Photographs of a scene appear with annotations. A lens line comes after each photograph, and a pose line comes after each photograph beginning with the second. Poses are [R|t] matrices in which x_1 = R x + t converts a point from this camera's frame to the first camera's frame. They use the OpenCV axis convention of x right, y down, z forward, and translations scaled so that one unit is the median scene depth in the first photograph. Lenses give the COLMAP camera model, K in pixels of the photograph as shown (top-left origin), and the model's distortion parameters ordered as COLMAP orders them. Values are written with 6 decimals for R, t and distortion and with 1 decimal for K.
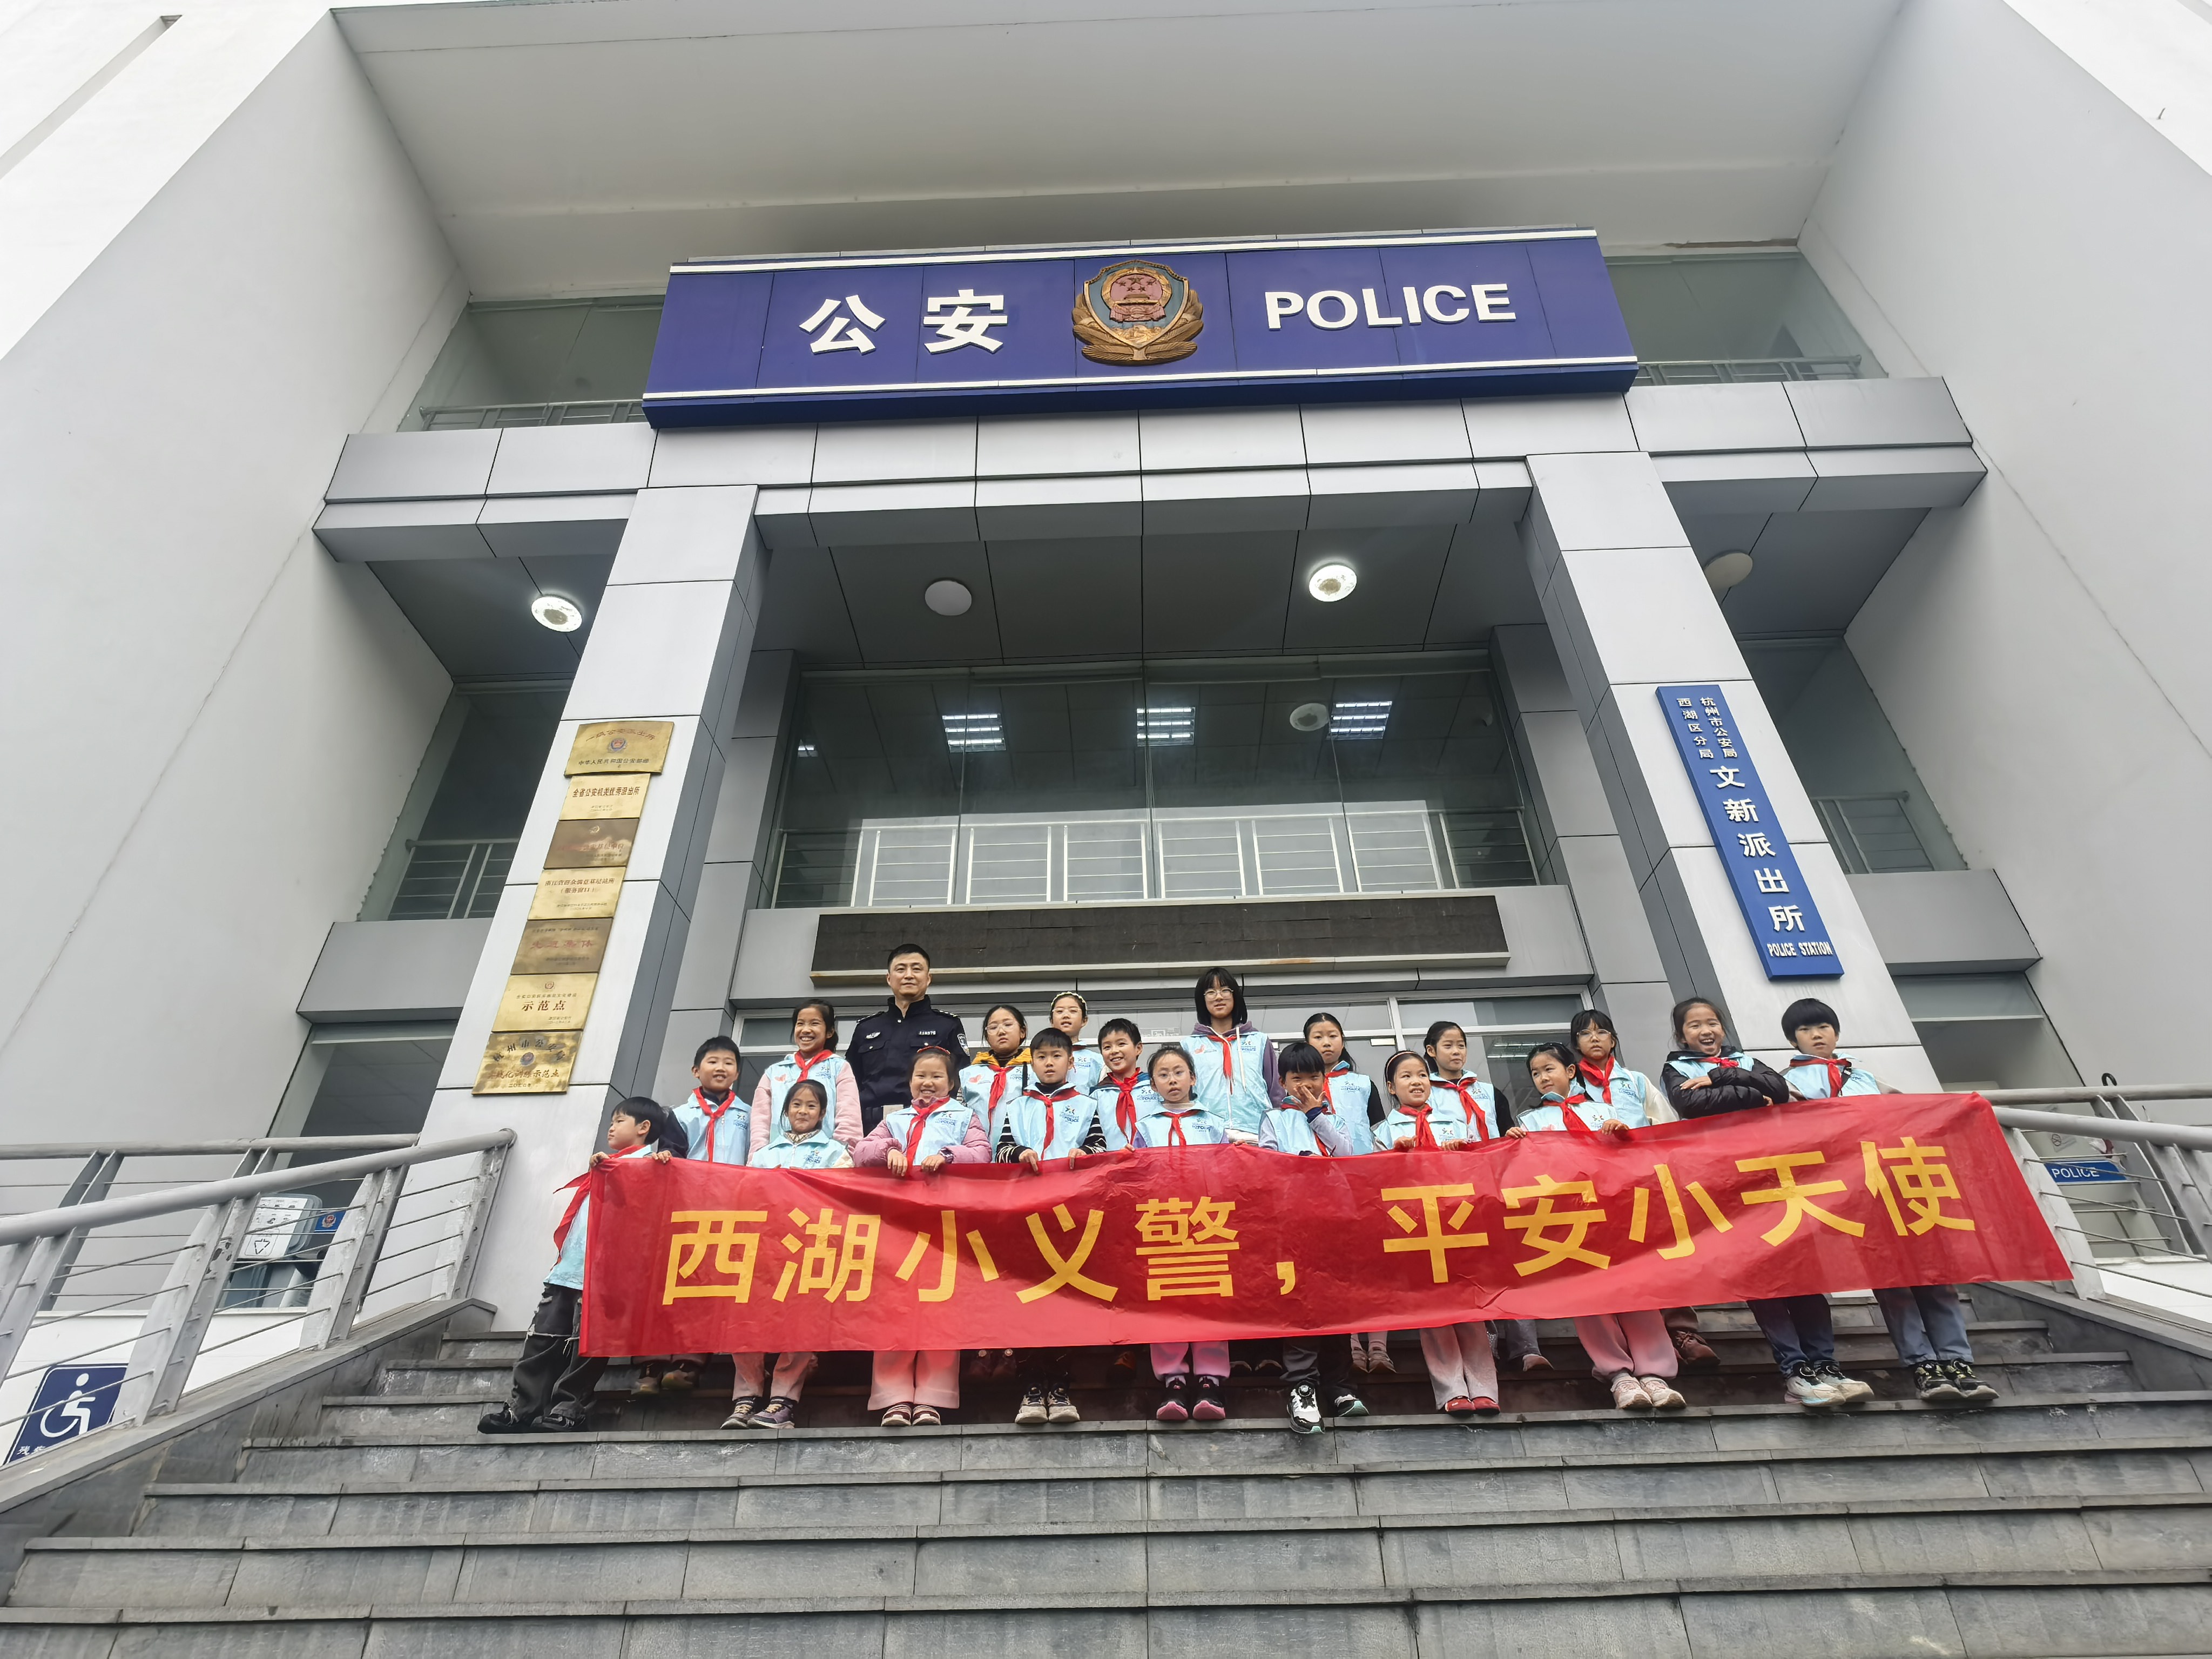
lens RADIAL K [[1140.3, 0, 1107.2], [0, 1140.3, 817.2], [0, 0, 1]] dist [-0.001745, 0.000974]
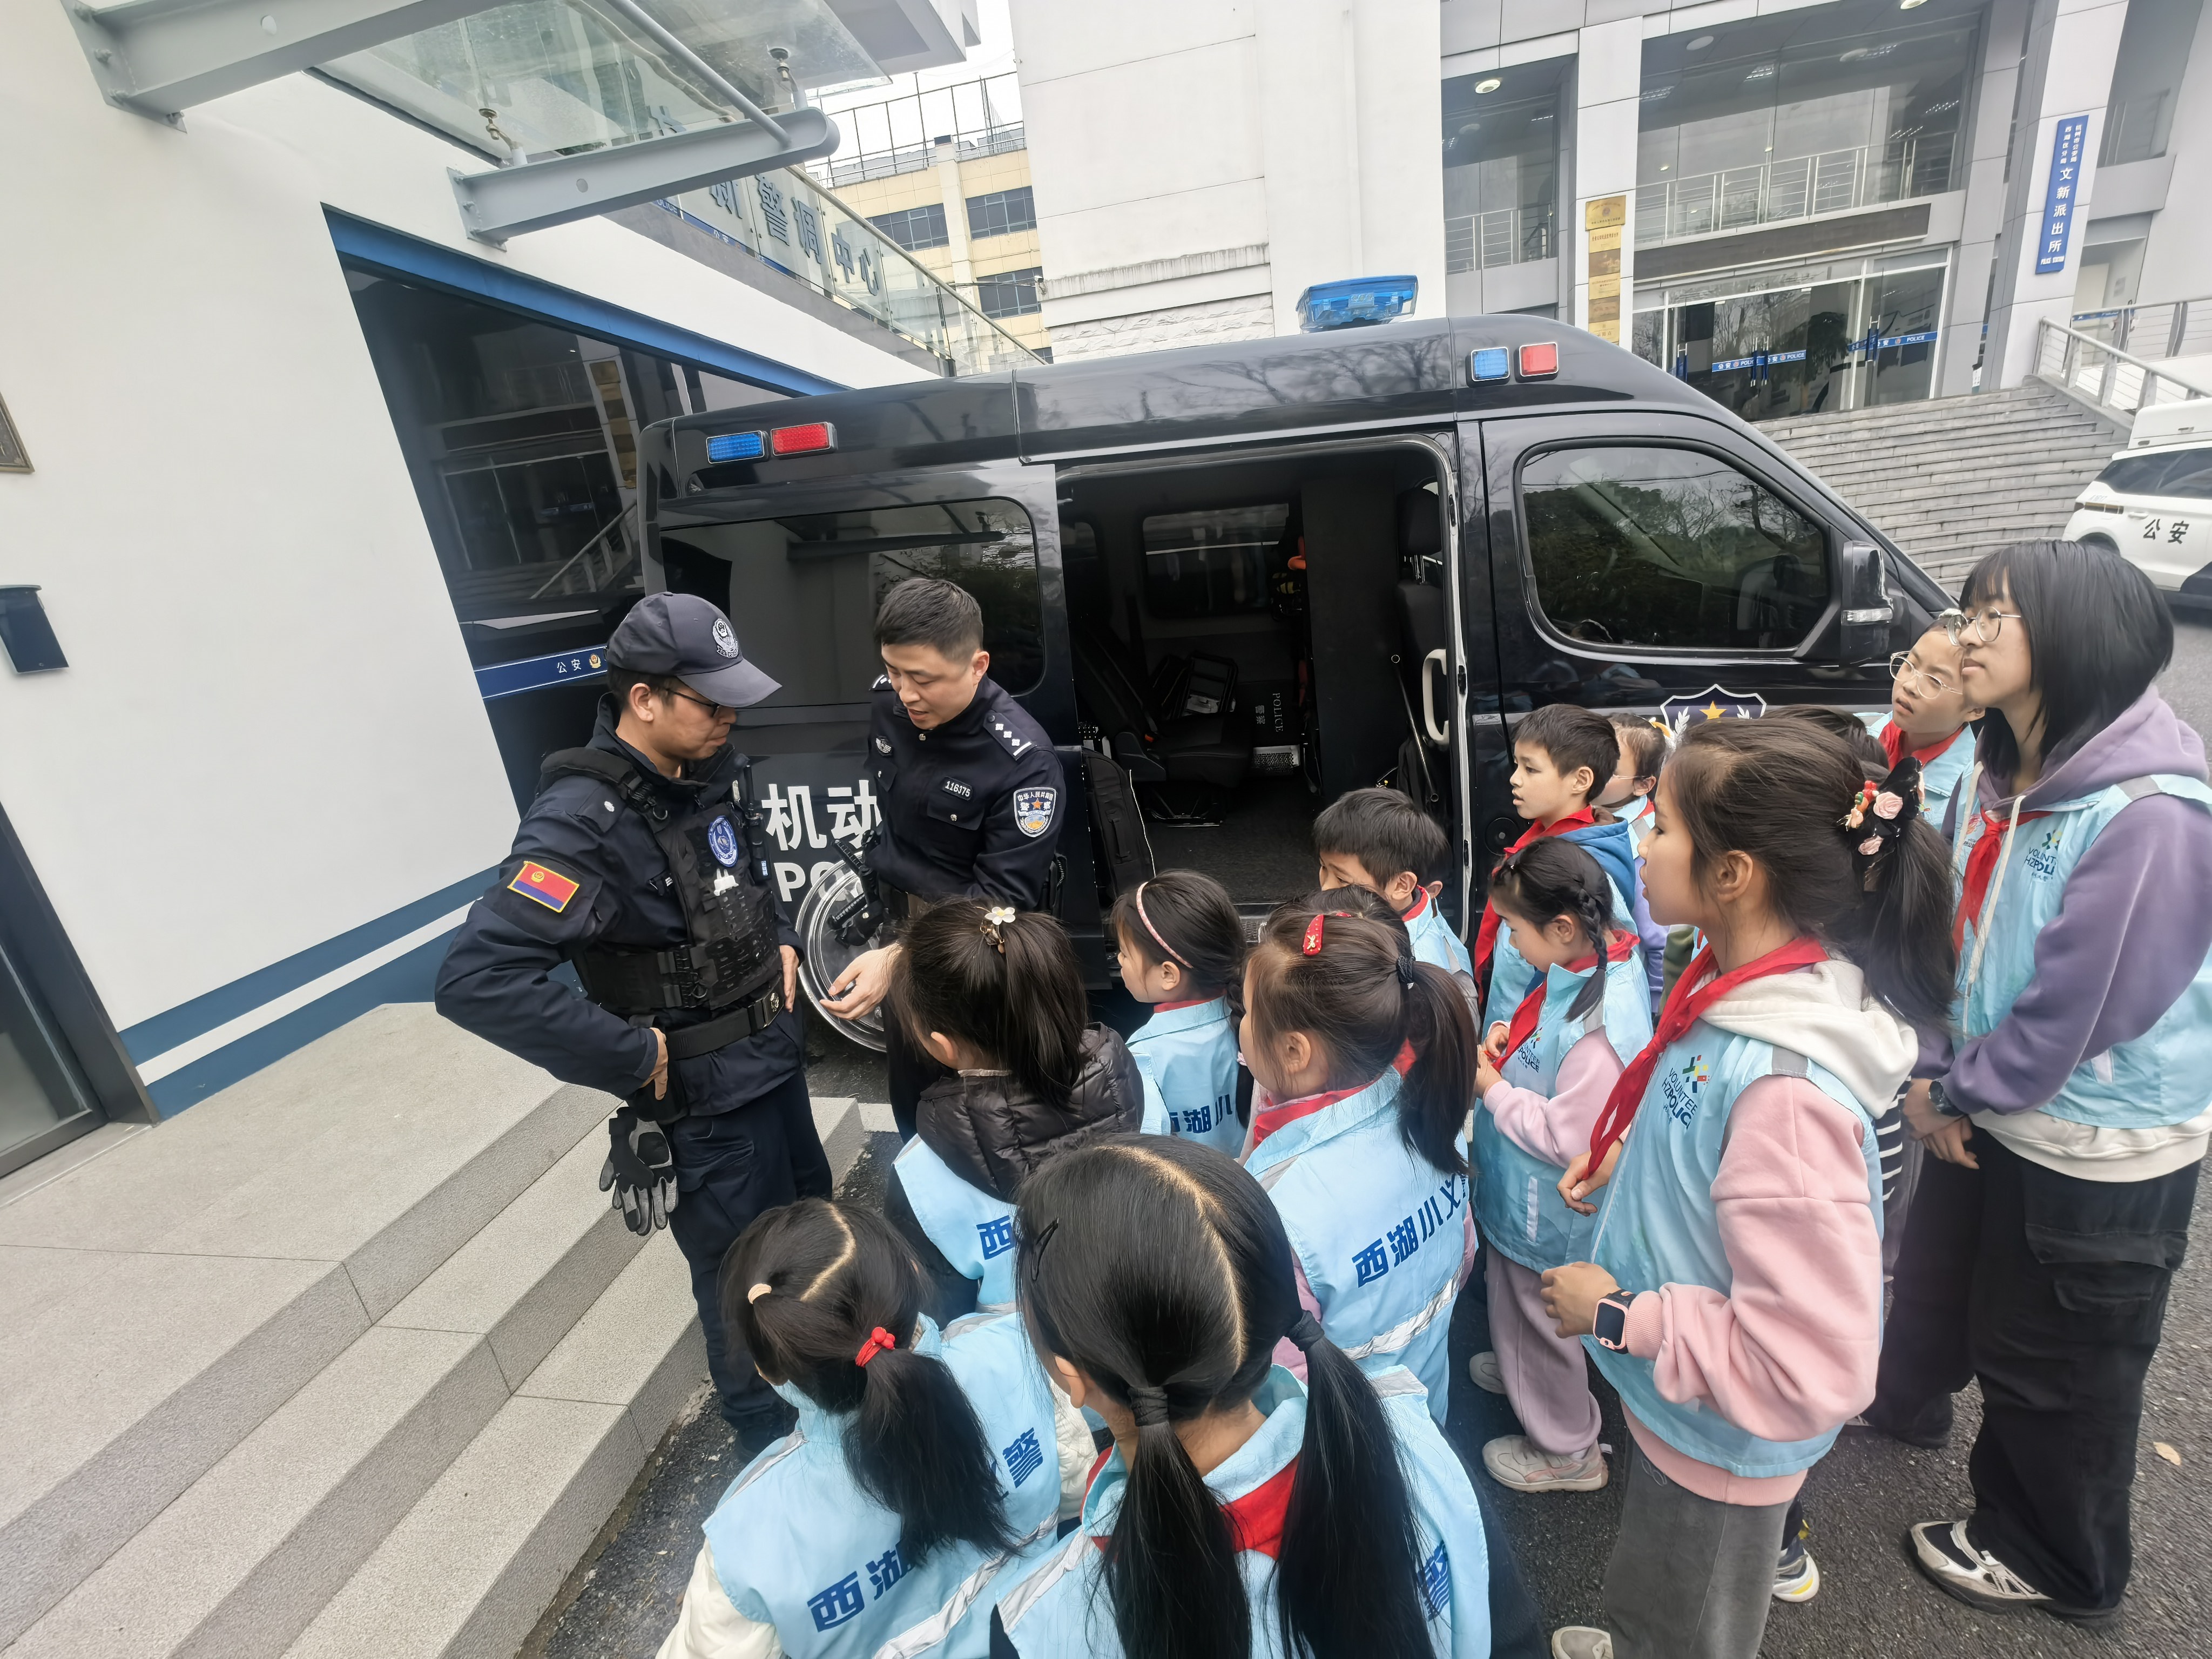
lens RADIAL K [[940.6, 0, 1119.6], [0, 940.6, 869.2], [0, 0, 1]] dist [-0.001568, -0.000475]
pose [[0.989867, -0.061055, -0.128200, -1.538269], [0.139510, 0.586385, 0.797929, -1.203142], [0.026457, -0.807728, 0.588961, -1.739111]]
